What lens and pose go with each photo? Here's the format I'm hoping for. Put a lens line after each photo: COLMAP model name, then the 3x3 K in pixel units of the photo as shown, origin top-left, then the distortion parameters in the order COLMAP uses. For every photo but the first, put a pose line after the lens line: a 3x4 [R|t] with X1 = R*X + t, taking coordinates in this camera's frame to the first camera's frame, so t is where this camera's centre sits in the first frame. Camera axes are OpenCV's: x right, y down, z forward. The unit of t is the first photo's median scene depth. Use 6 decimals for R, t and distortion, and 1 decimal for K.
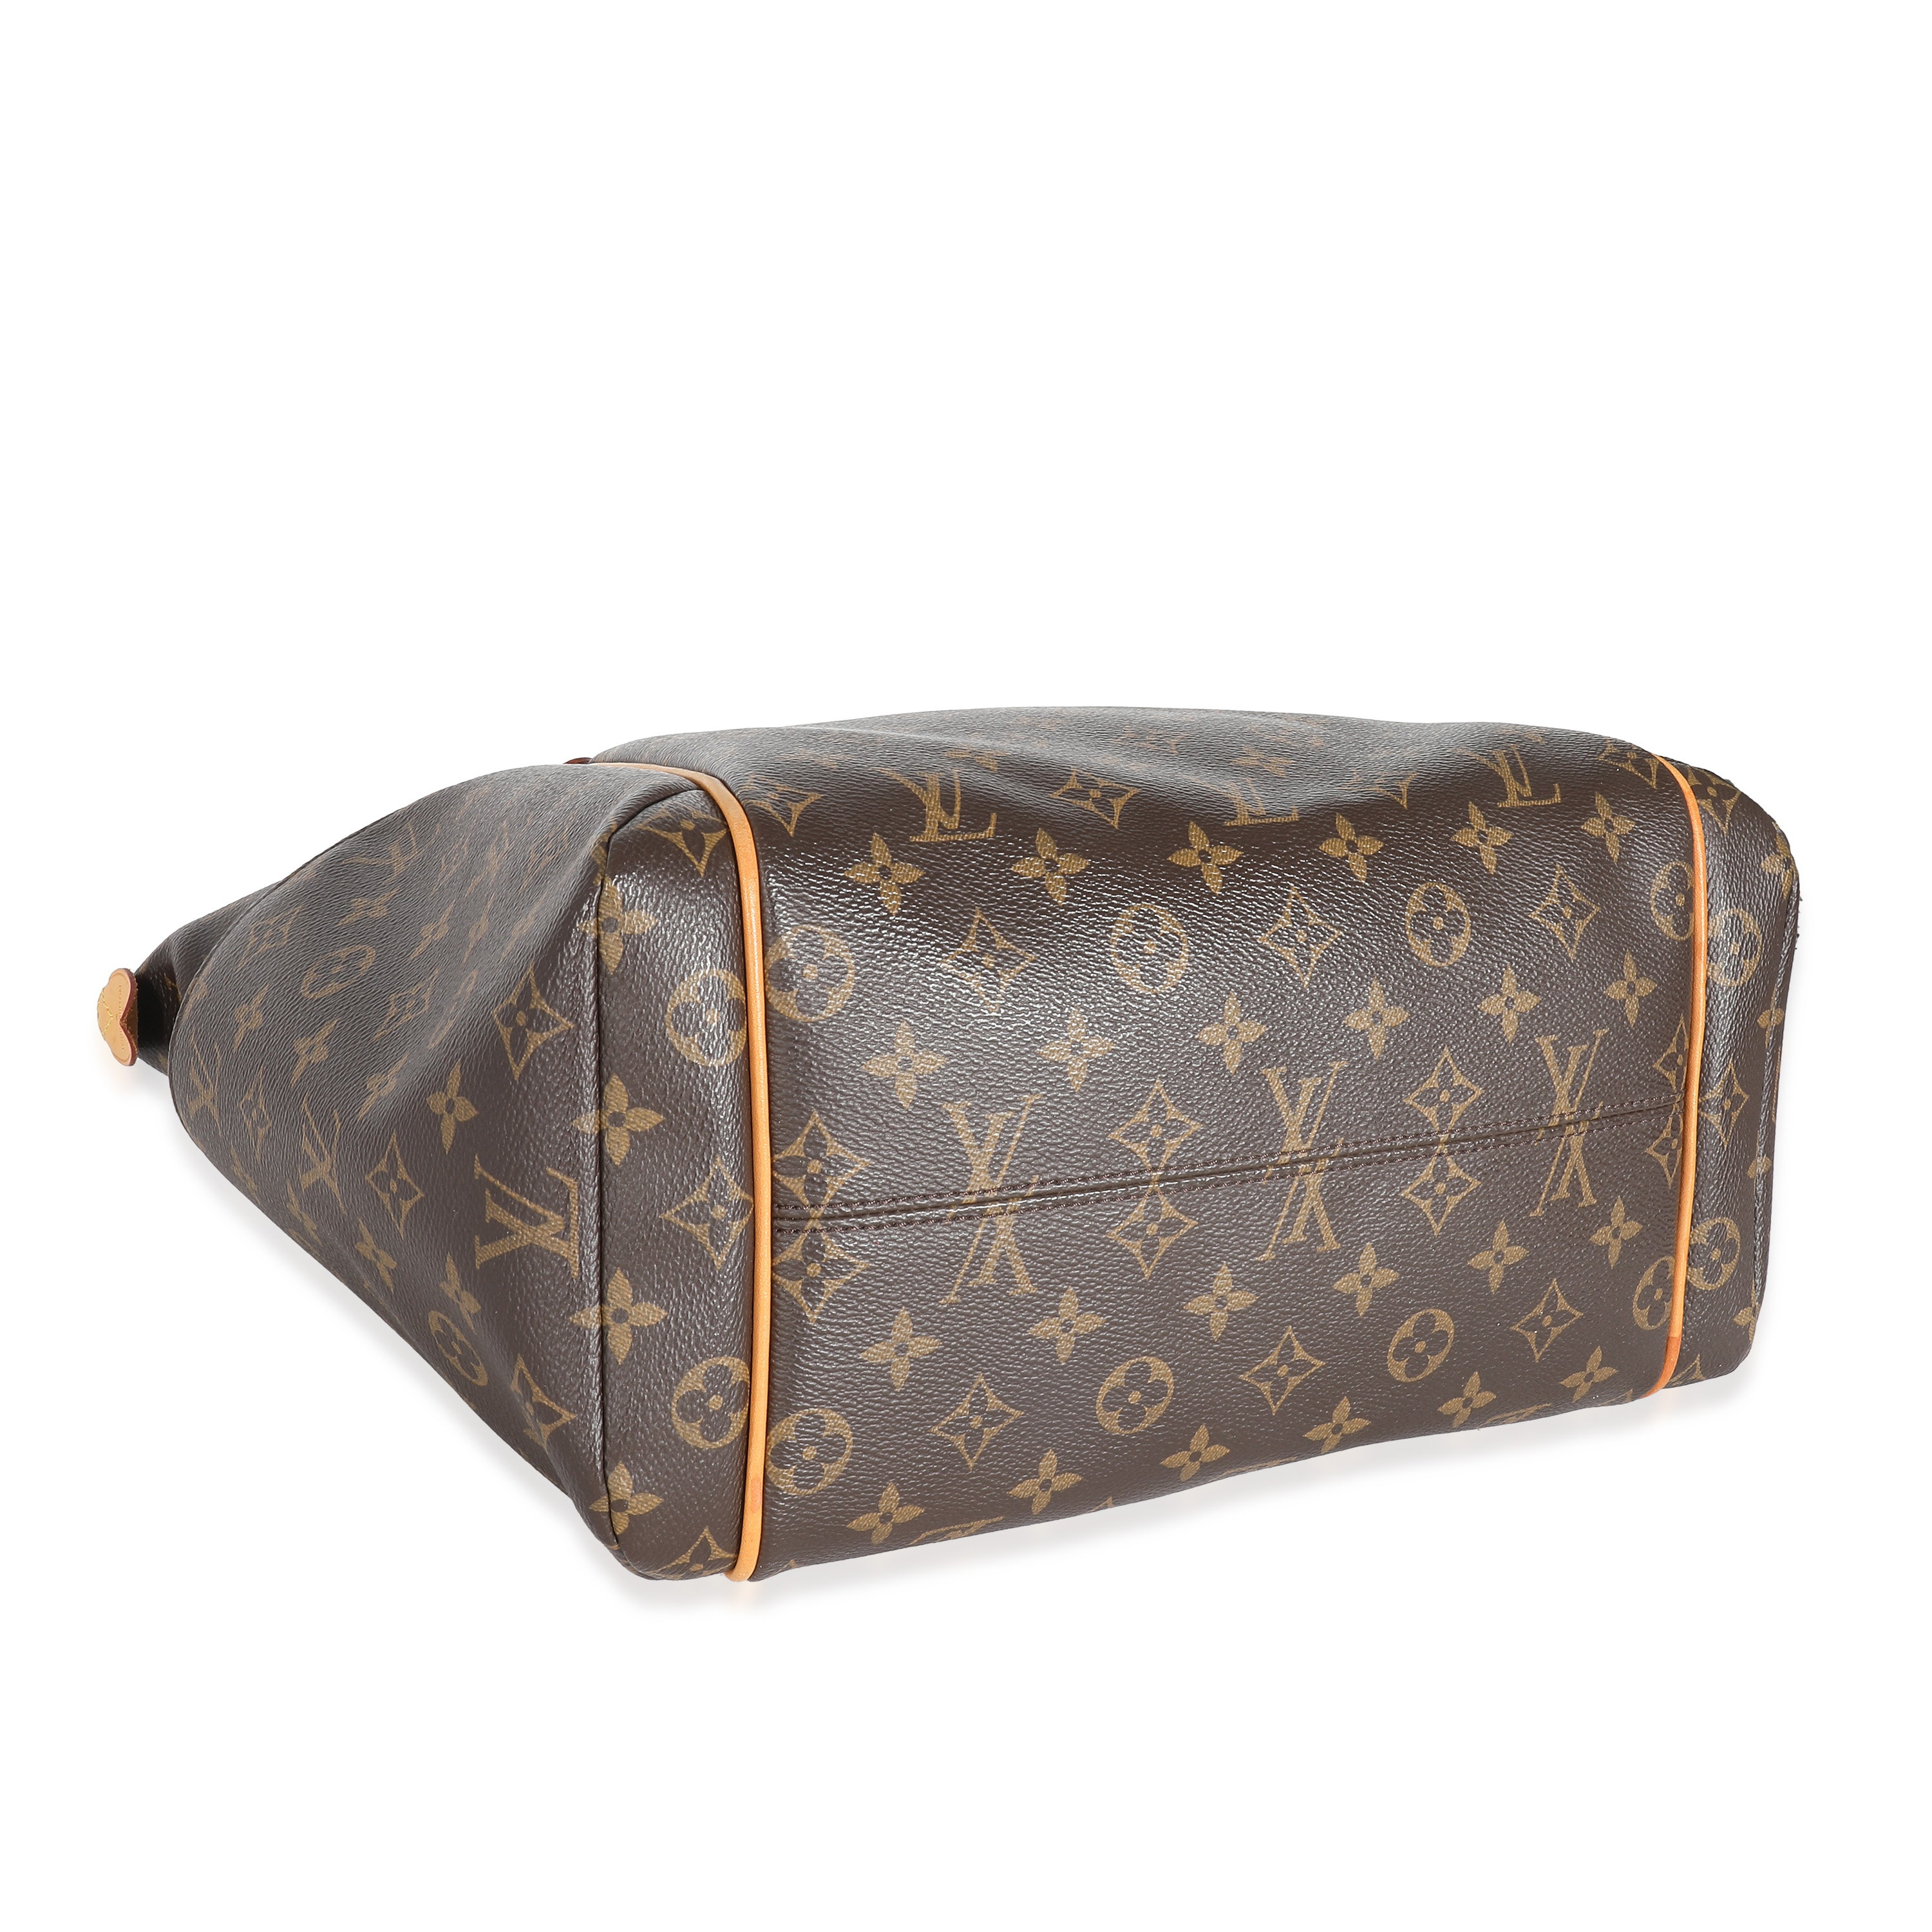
lens RADIAL K [[2262.1, 0, 966.0], [0, 2262.1, 966.0], [0, 0, 1]] dist [-0.013808, -0.015427]
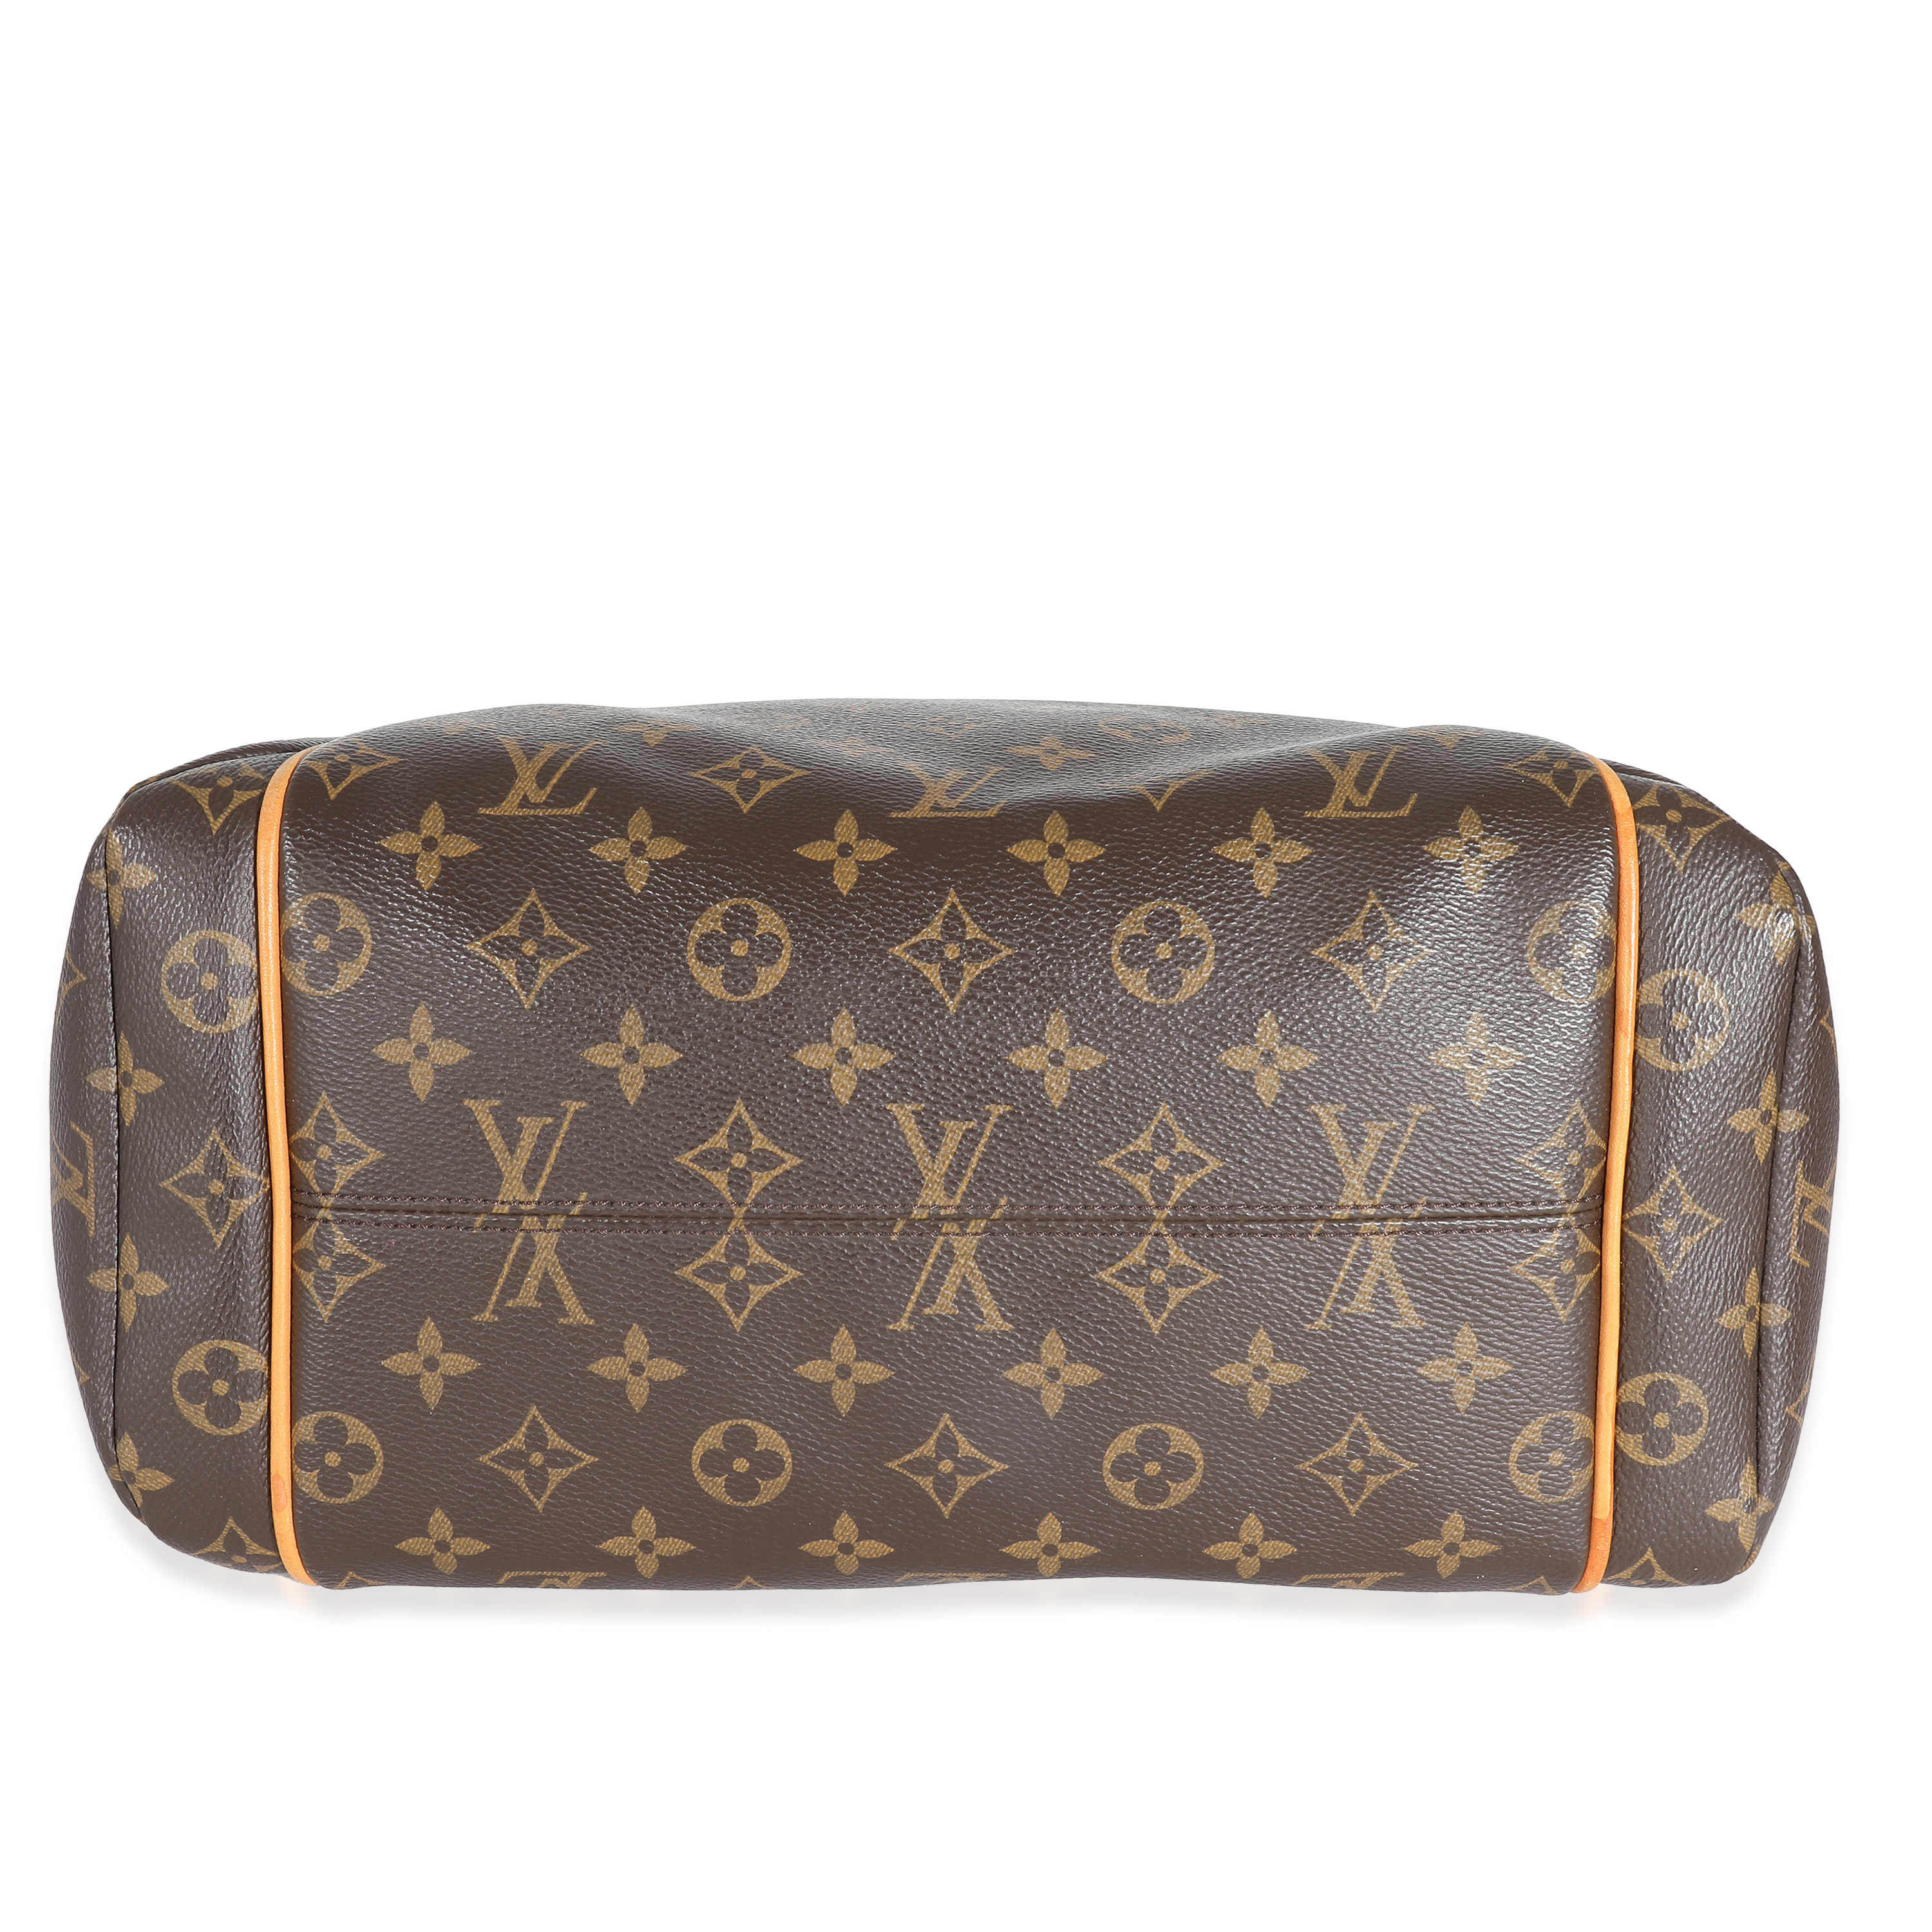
lens RADIAL K [[2245.0, 0, 966.3], [0, 2245.0, 754.6], [0, 0, 1]] dist [-0.025954, 0.034764]
pose [[0.905309, 0.050385, -0.421754, 0.522680], [-0.080517, 0.995293, -0.053930, -0.043461], [0.417052, 0.082781, 0.905105, 0.240735]]
